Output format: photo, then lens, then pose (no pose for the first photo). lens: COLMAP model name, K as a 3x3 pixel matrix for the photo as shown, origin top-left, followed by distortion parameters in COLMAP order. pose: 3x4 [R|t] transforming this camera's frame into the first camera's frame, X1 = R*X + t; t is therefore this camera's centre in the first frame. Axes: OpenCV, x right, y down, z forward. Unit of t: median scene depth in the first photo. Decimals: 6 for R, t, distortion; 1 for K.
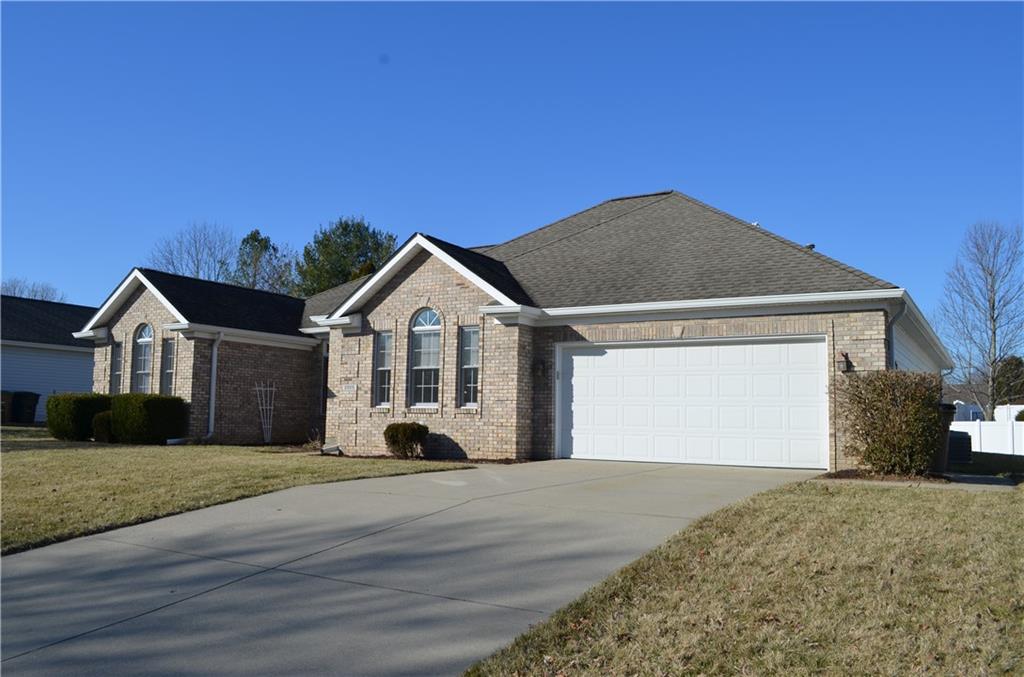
lens RADIAL K [[803.7, 0, 512.8], [0, 803.7, 338.0], [0, 0, 1]] dist [-0.075780, -0.000061]
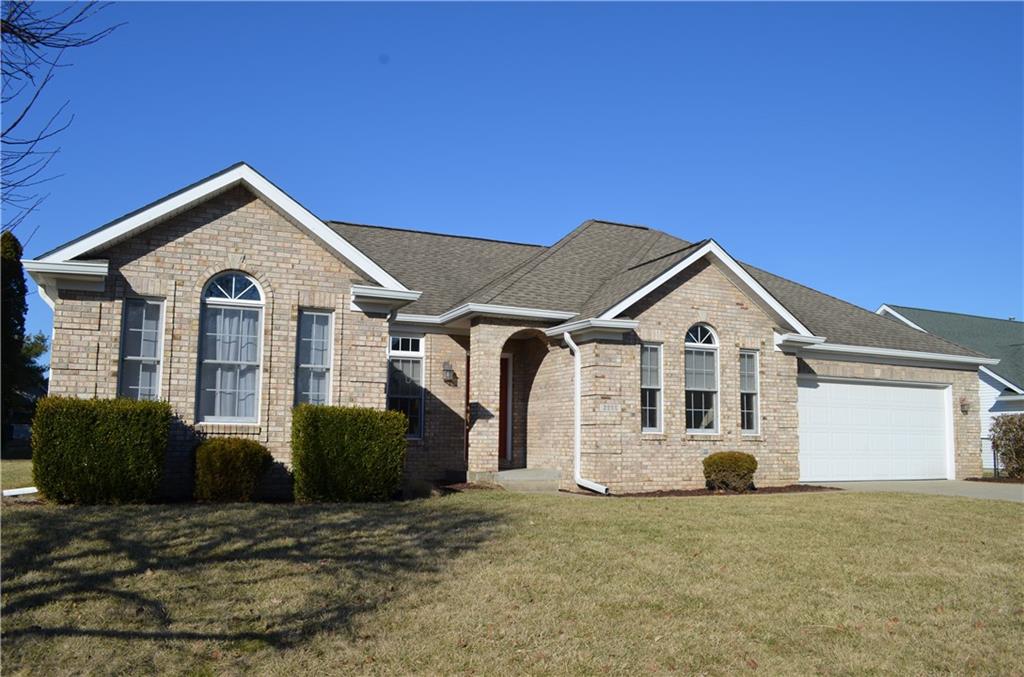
lens RADIAL K [[803.7, 0, 512.0], [0, 803.7, 336.4], [0, 0, 1]] dist [-0.075780, -0.000061]
pose [[0.570394, 0.095549, 0.815795, -0.958171], [-0.092077, 0.994389, -0.052087, 0.043702], [-0.816194, -0.045406, 0.575991, 0.656658]]
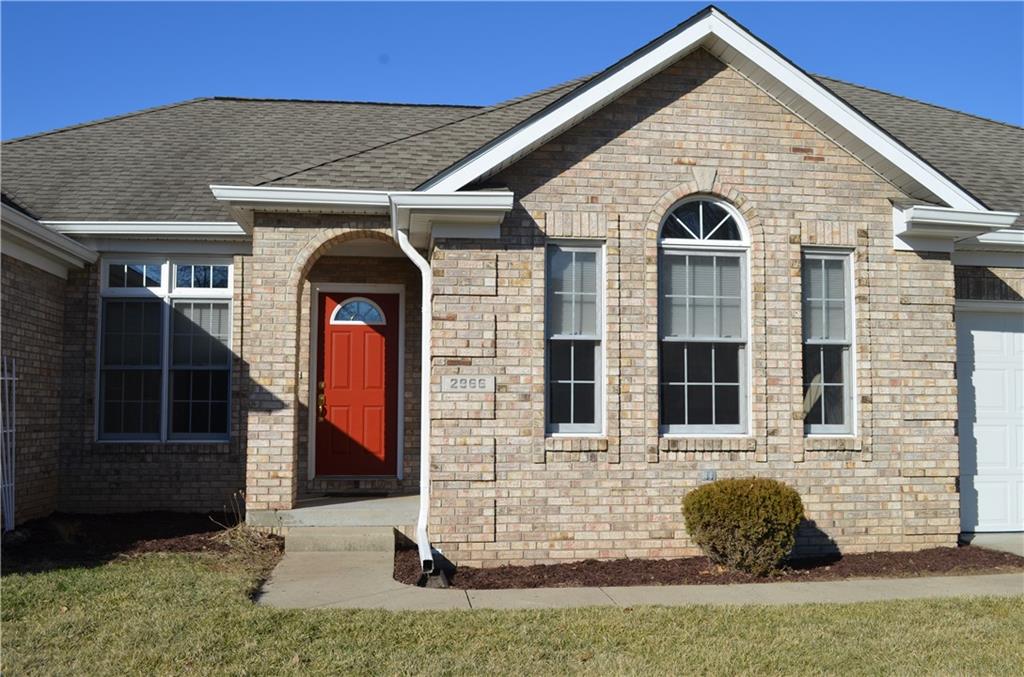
lens RADIAL K [[947.9, 0, 511.4], [0, 947.9, 340.6], [0, 0, 1]] dist [-0.066915, 0.000000]
pose [[0.788028, 0.034206, 0.614688, -0.481187], [-0.058741, 0.998078, 0.019765, 0.033527], [-0.612830, -0.051683, 0.788523, 0.674519]]
